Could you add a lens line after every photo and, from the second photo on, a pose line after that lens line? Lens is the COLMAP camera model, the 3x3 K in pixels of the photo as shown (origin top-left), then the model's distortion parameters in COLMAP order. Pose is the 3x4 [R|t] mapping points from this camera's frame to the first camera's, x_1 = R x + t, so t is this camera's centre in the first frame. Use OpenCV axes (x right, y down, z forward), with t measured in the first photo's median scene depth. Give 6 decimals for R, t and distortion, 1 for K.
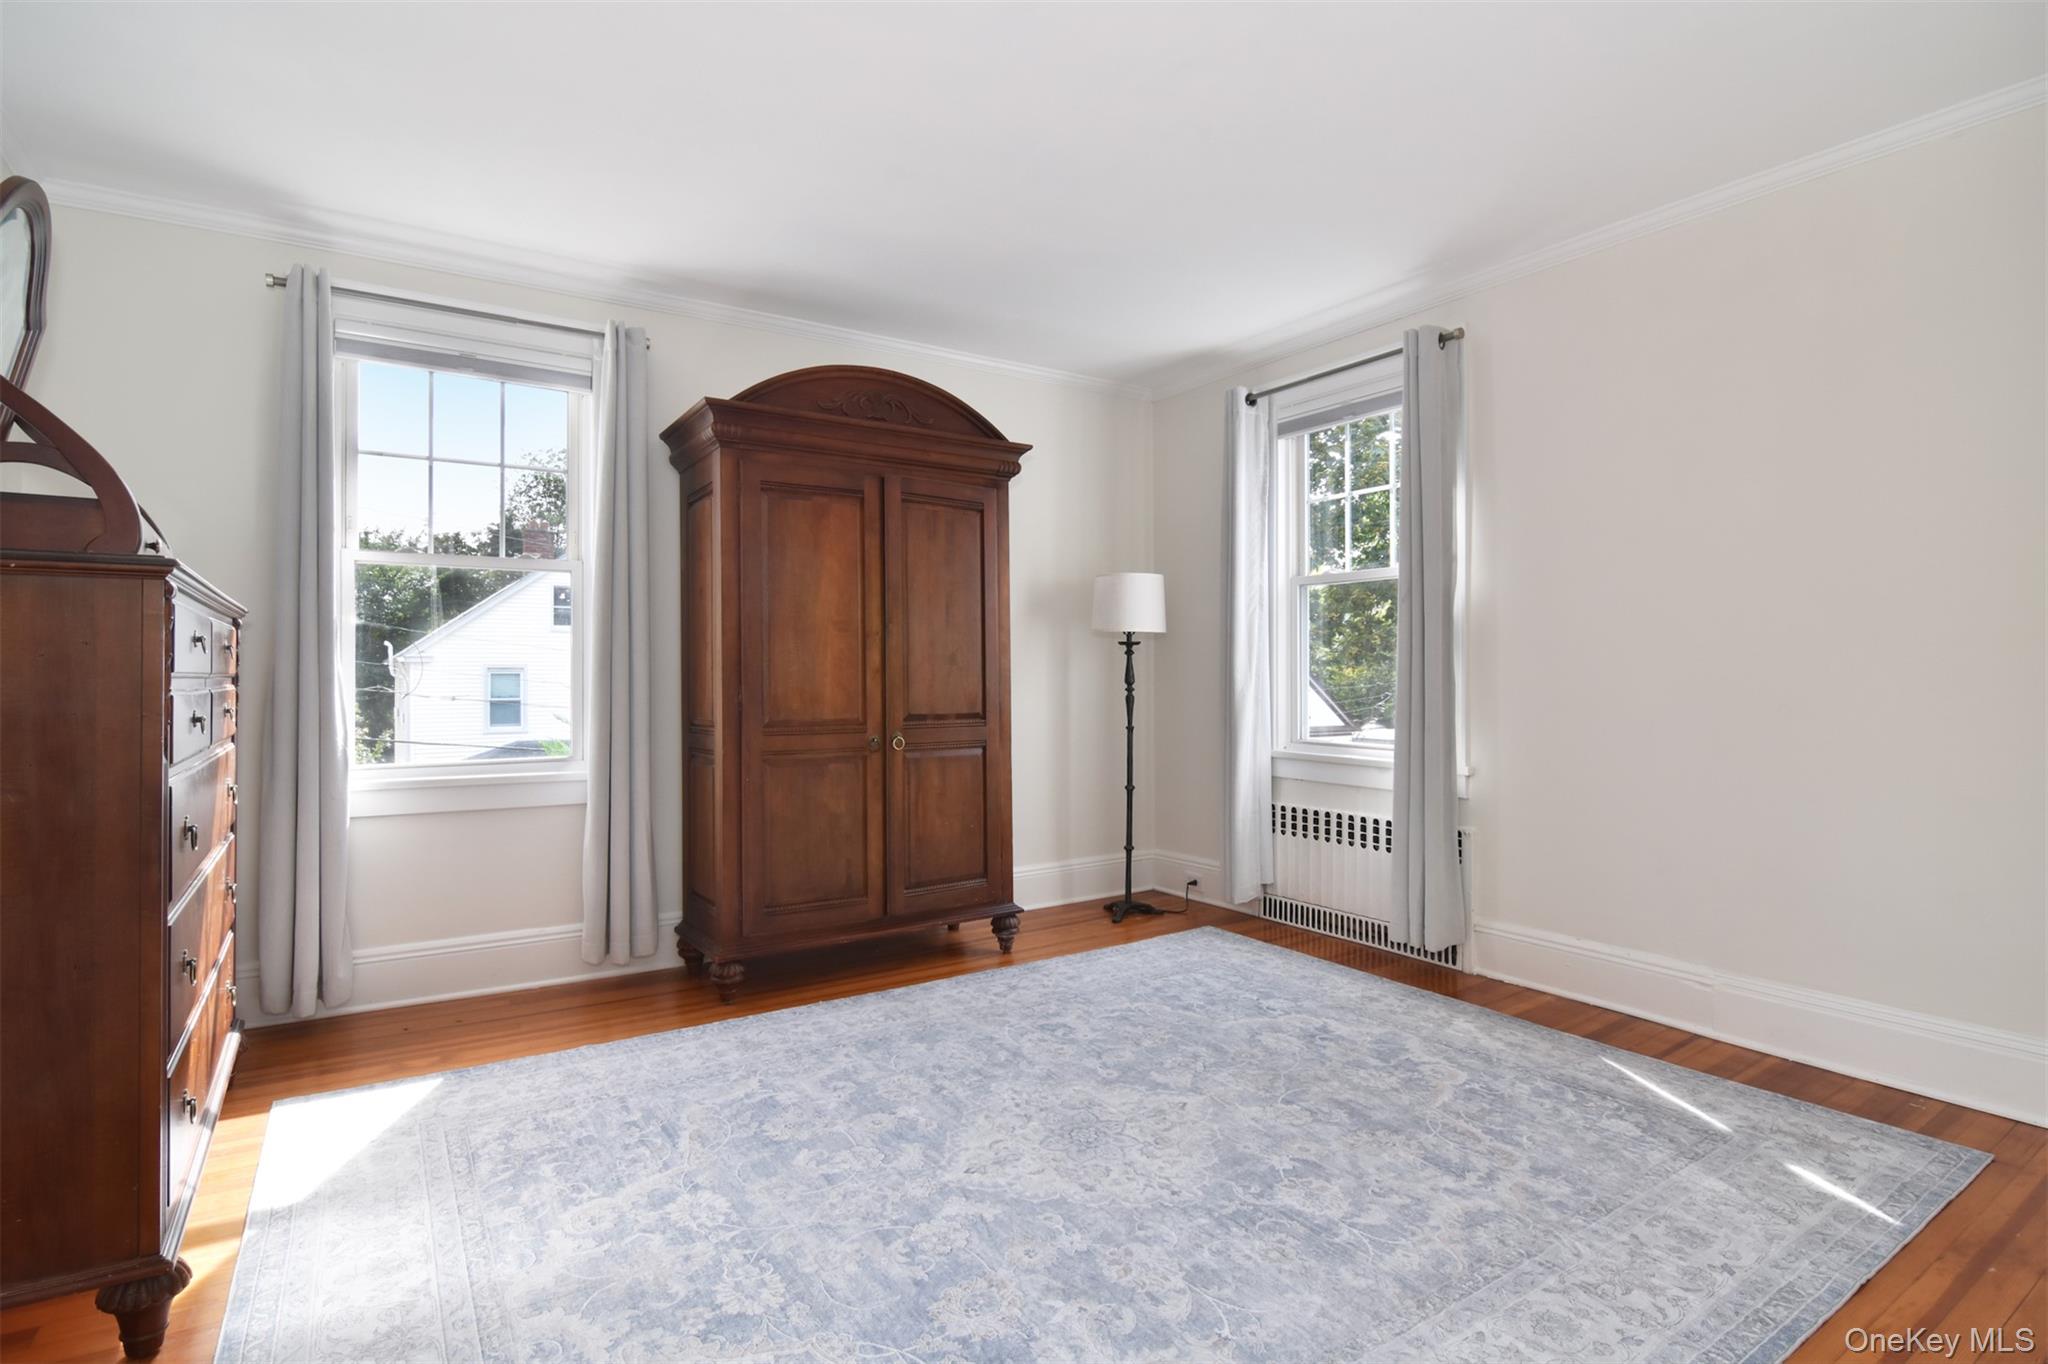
lens RADIAL K [[1016.6, 0, 1018.8], [0, 1016.6, 672.3], [0, 0, 1]] dist [-0.014236, -0.003222]
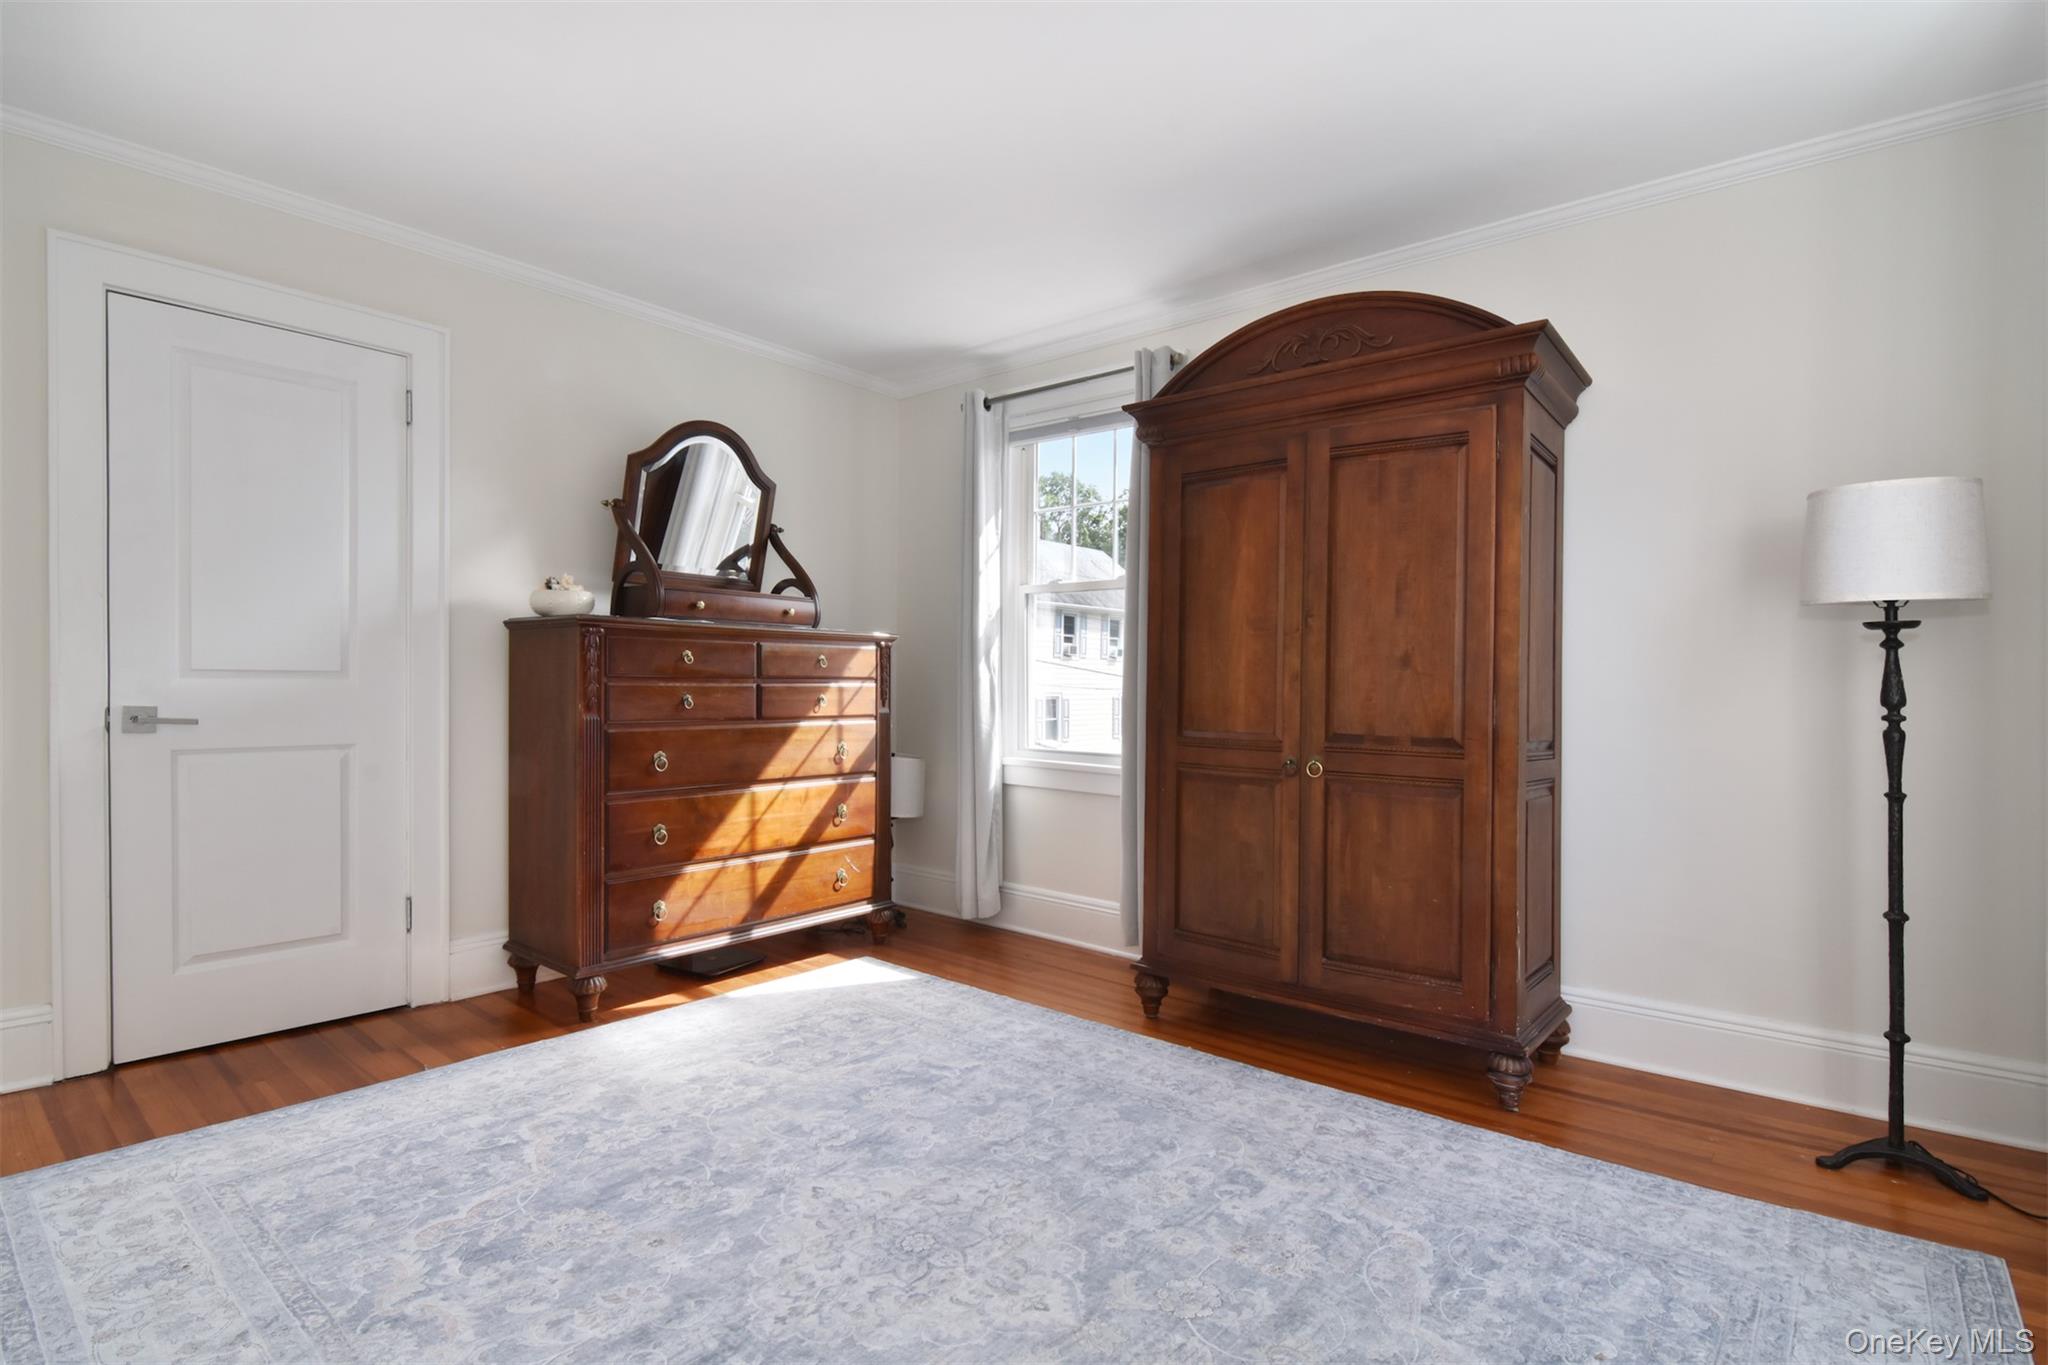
lens RADIAL K [[1016.6, 0, 1016.9], [0, 1016.6, 685.5], [0, 0, 1]] dist [-0.014236, -0.003222]
pose [[0.279414, 0.007007, -0.960145, 0.583428], [-0.010021, 0.999940, 0.004381, 0.004040], [0.960118, 0.008398, 0.279467, 0.571925]]
